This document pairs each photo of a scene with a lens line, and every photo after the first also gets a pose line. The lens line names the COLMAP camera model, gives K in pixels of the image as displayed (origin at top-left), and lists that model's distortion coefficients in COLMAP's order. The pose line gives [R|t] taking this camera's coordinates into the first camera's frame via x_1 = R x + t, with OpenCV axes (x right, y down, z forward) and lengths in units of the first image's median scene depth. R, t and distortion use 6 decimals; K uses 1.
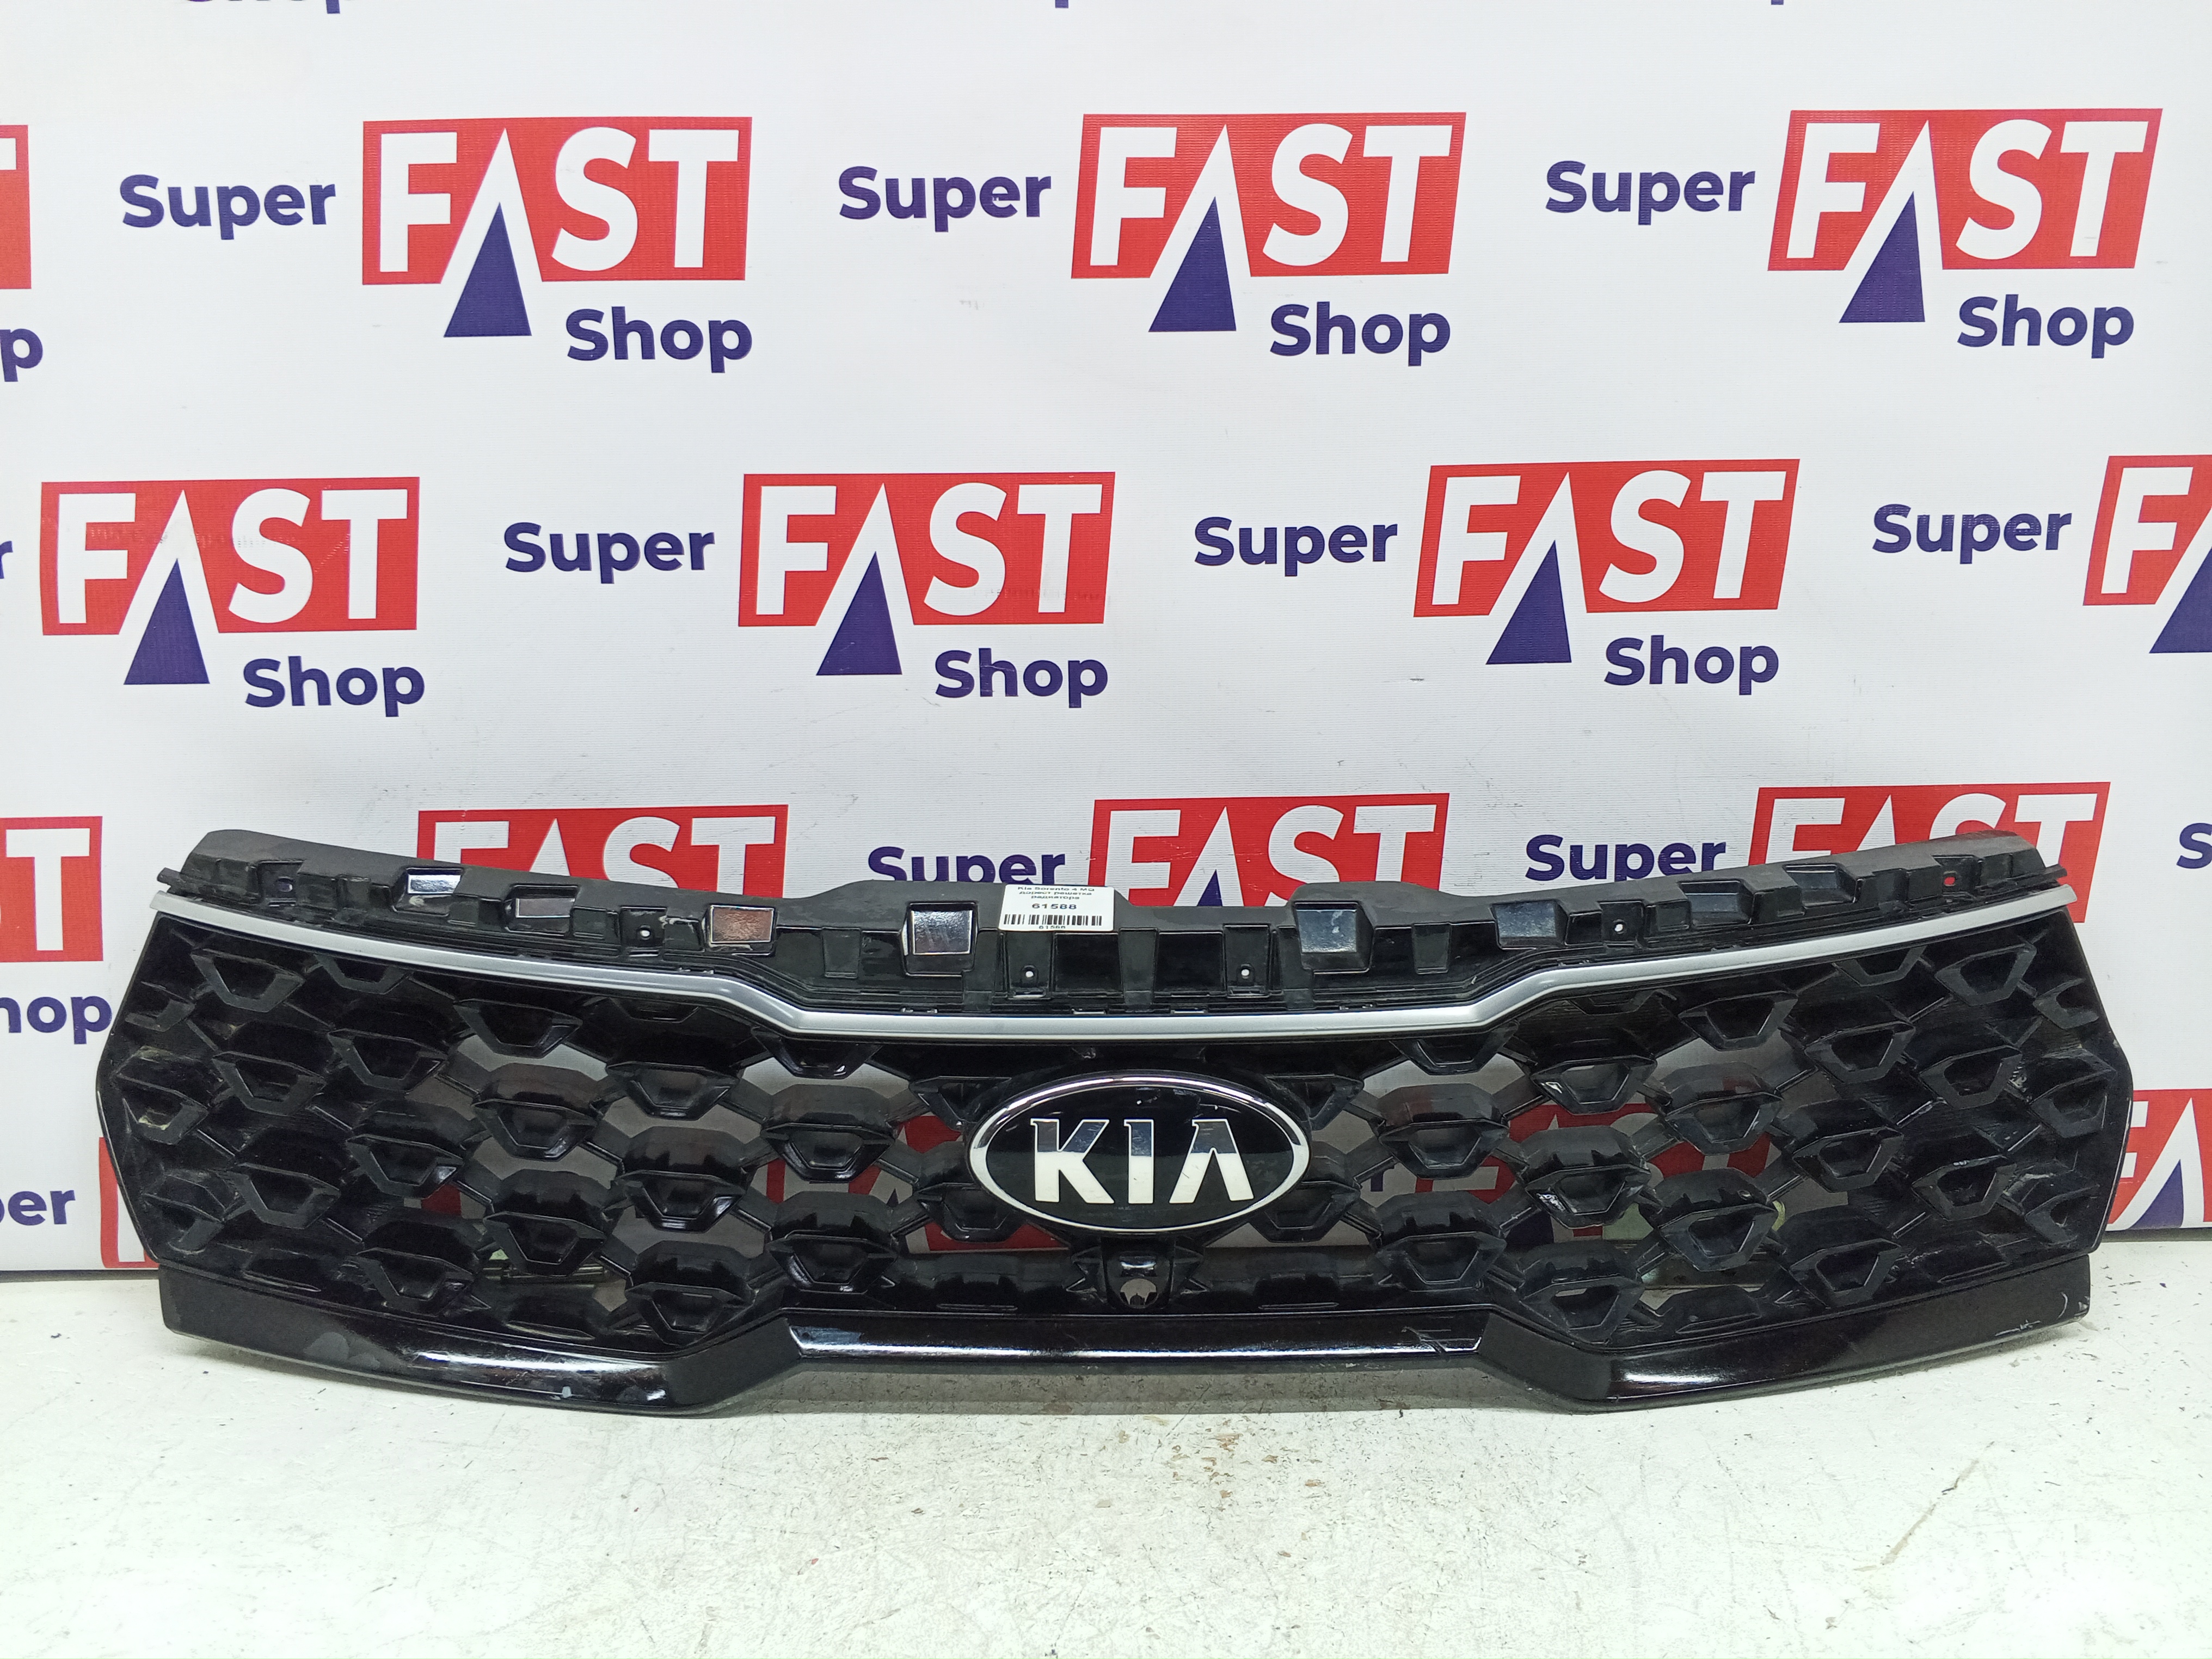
lens RADIAL K [[1794.2, 0, 1113.6], [0, 1794.2, 824.4], [0, 0, 1]] dist [0.010425, -0.040441]
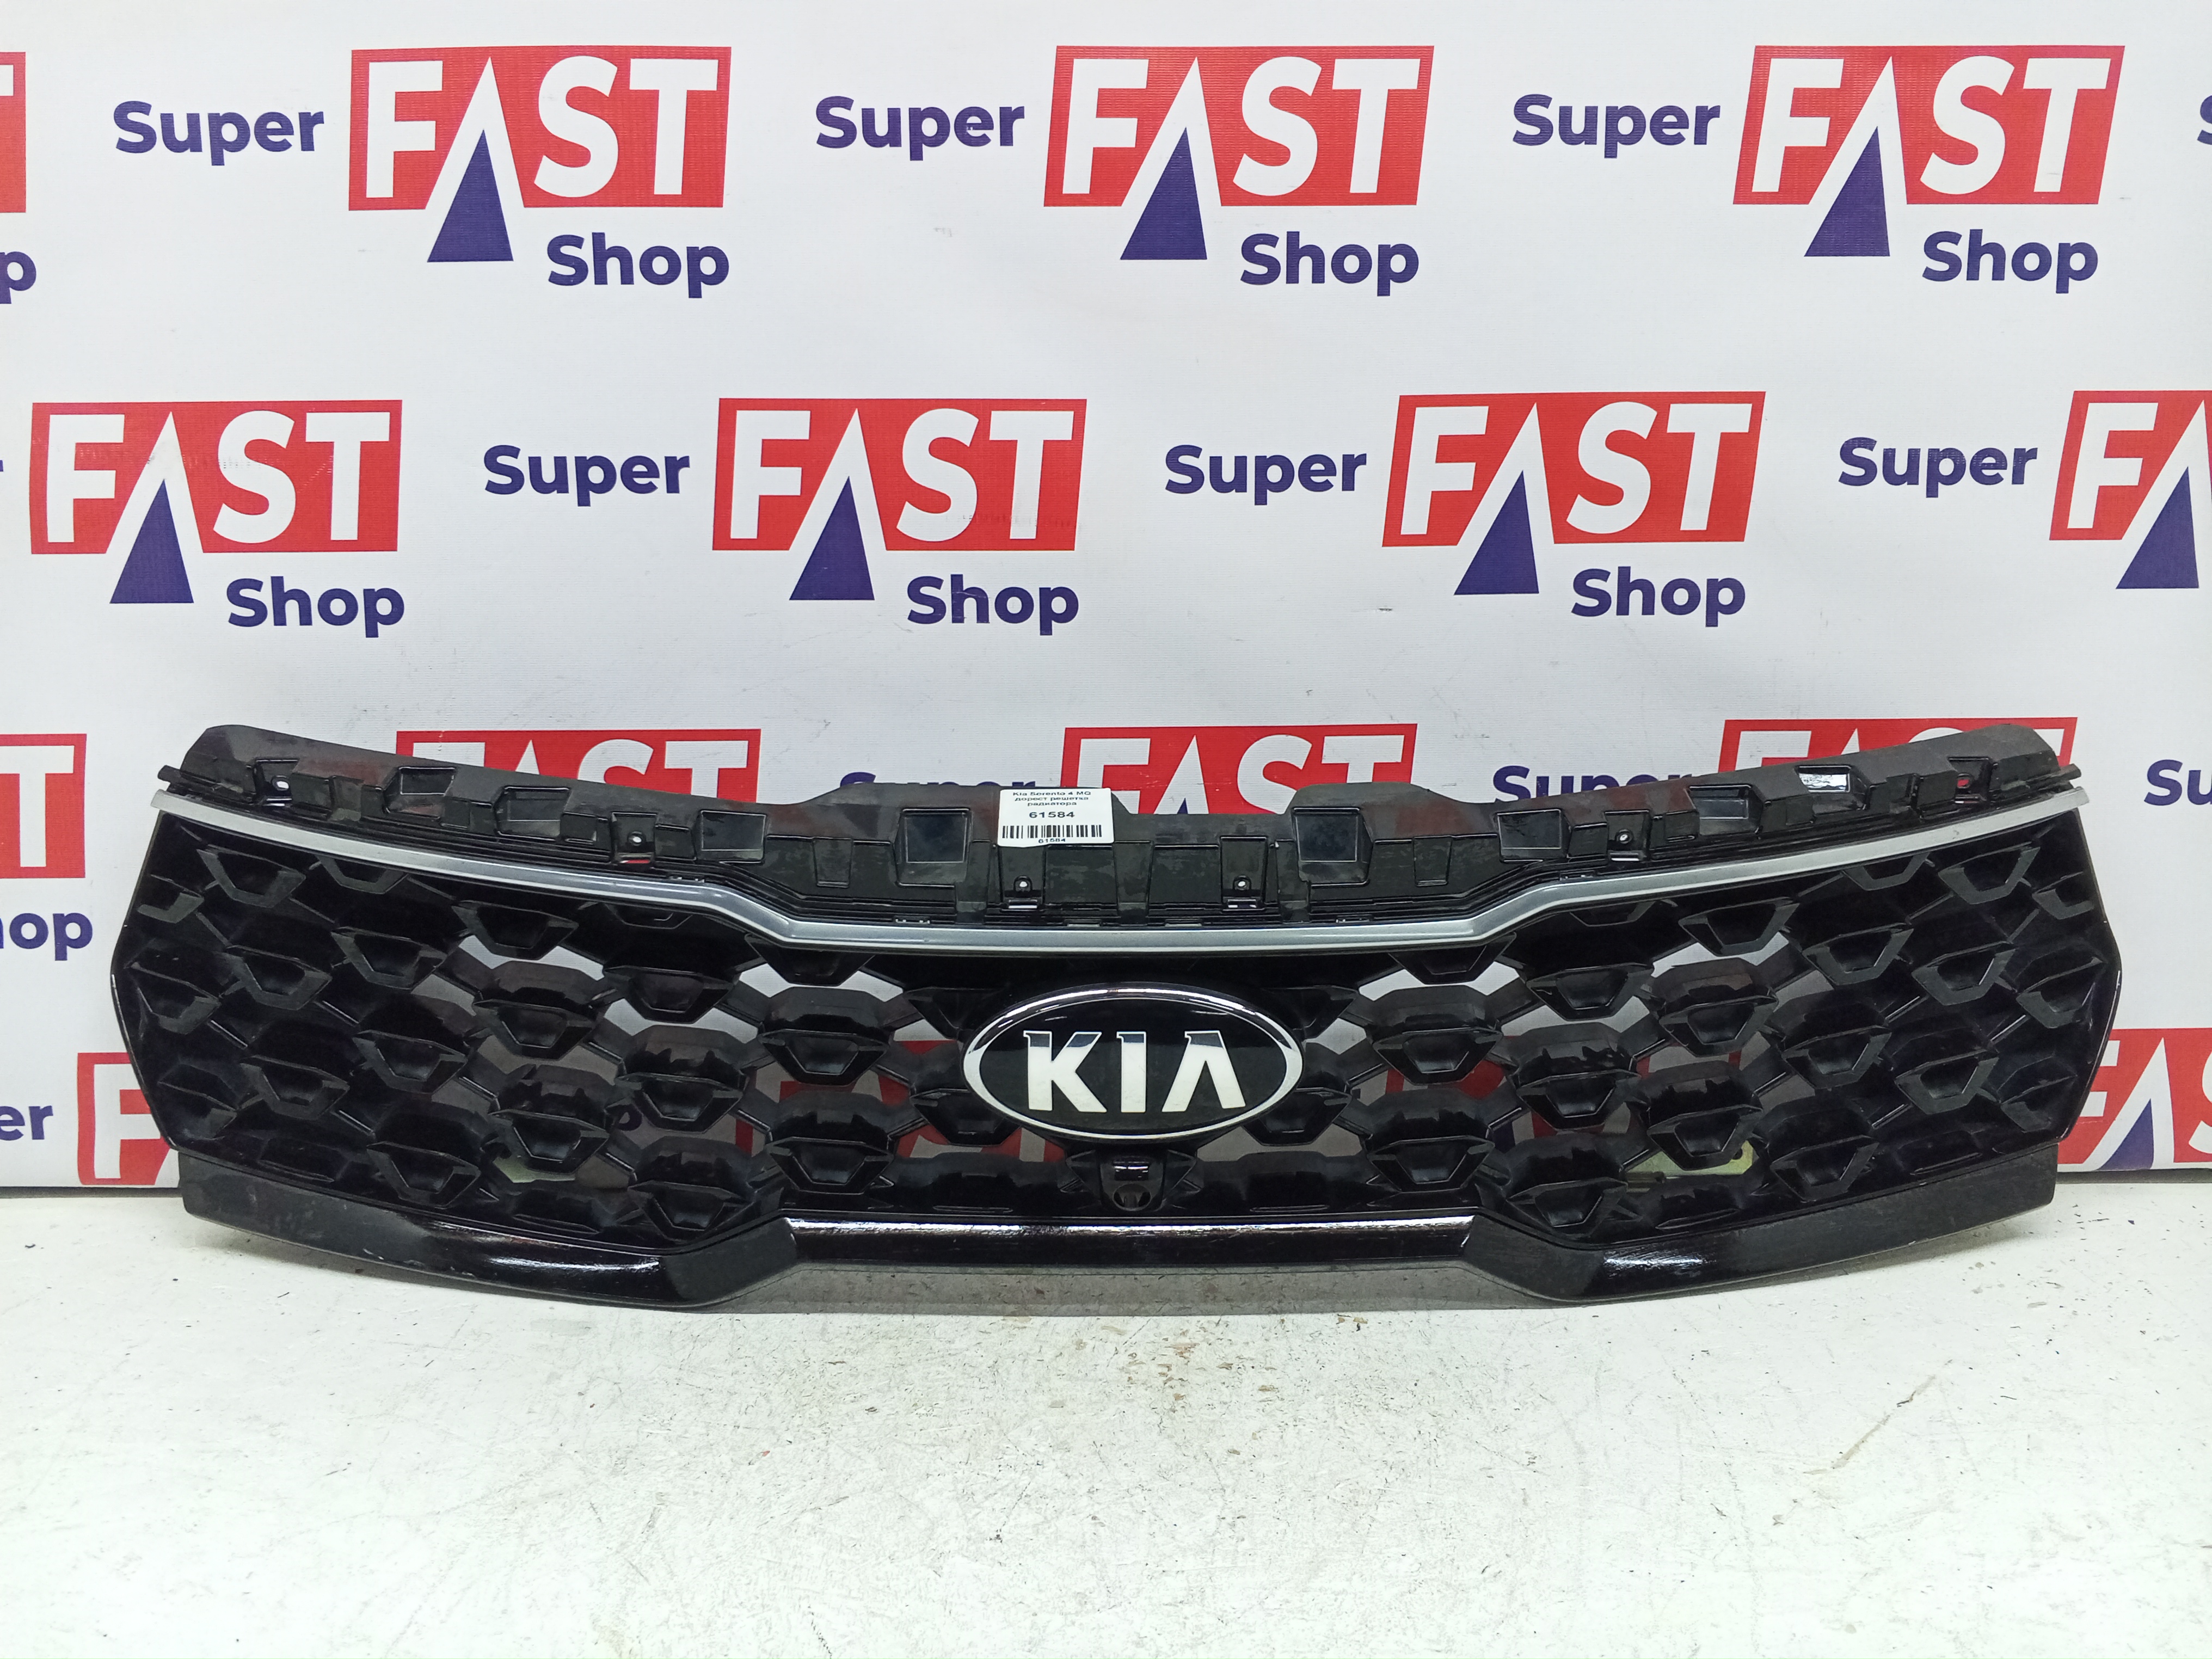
lens RADIAL K [[1794.2, 0, 1118.6], [0, 1794.2, 824.5], [0, 0, 1]] dist [0.010425, -0.040441]
pose [[0.999918, 0.007892, -0.010069, 0.031292], [-0.008068, 0.999813, -0.017584, 0.061329], [0.009928, 0.017664, 0.999795, -0.007964]]
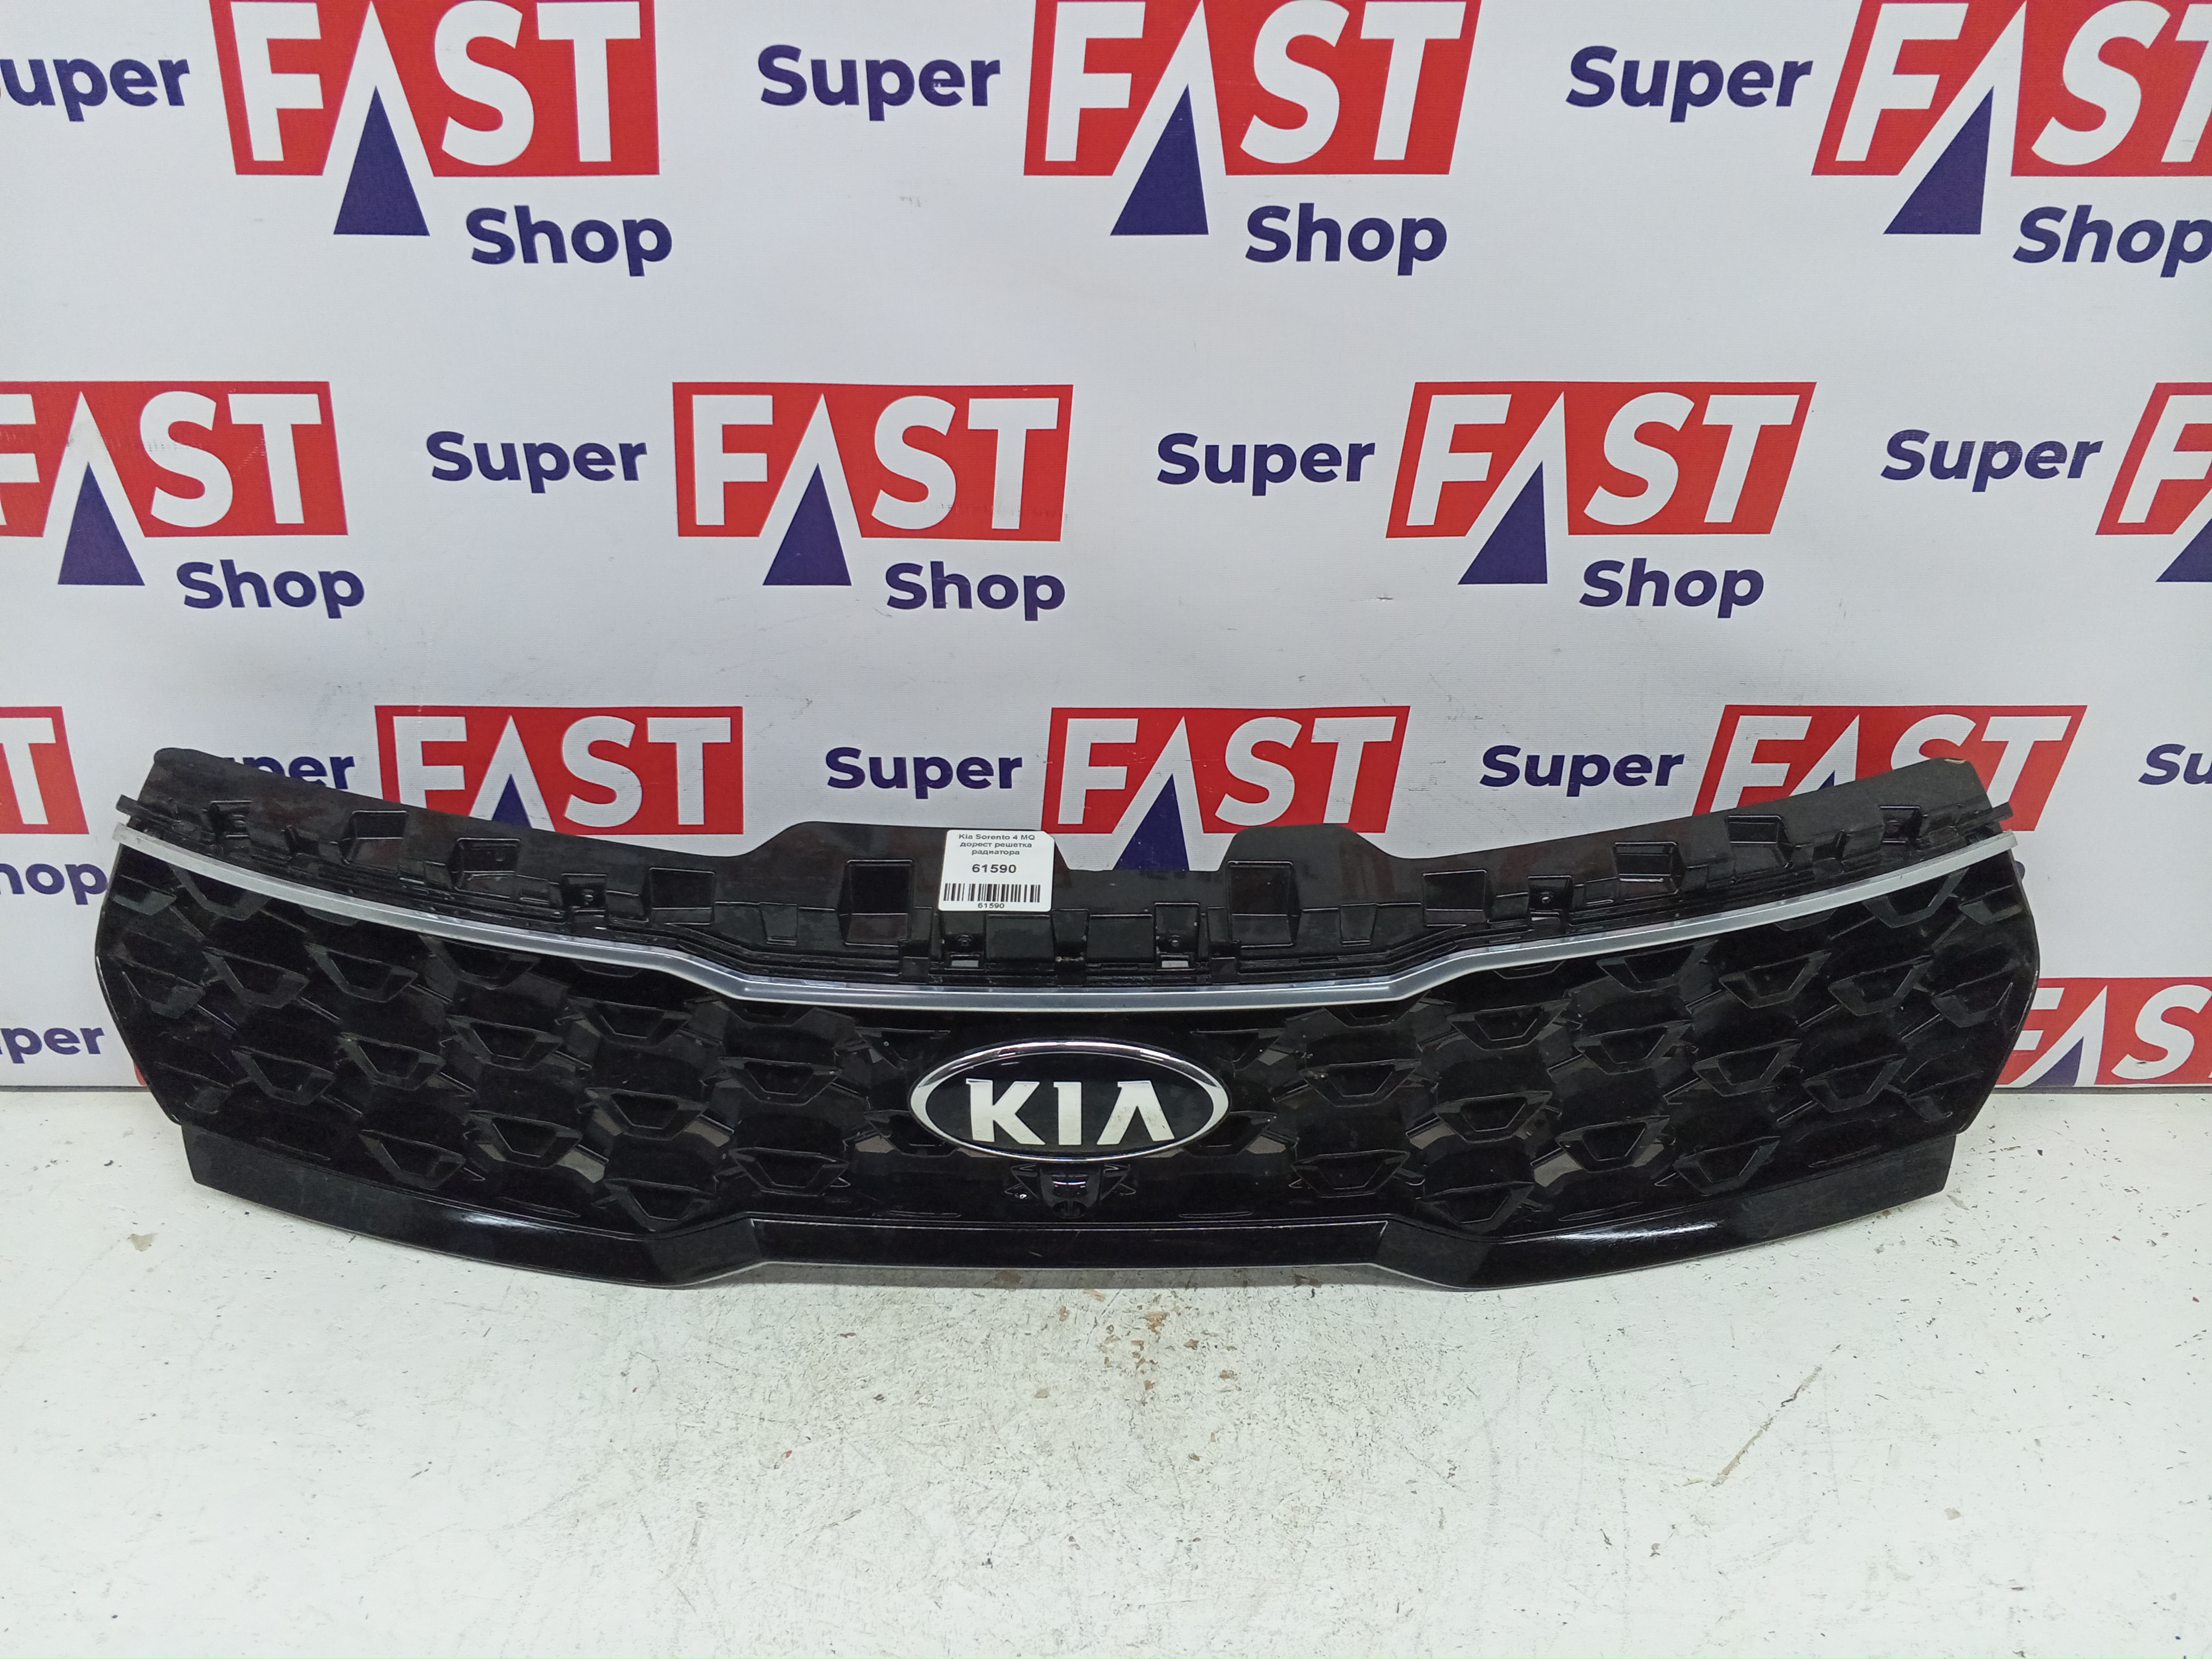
lens RADIAL K [[1794.2, 0, 1115.7], [0, 1794.2, 827.5], [0, 0, 1]] dist [0.010425, -0.040441]
pose [[0.999624, 0.024734, -0.011822, 0.039869], [-0.018908, 0.934310, 0.355960, -0.316405], [0.019849, -0.355603, 0.934426, 0.052314]]
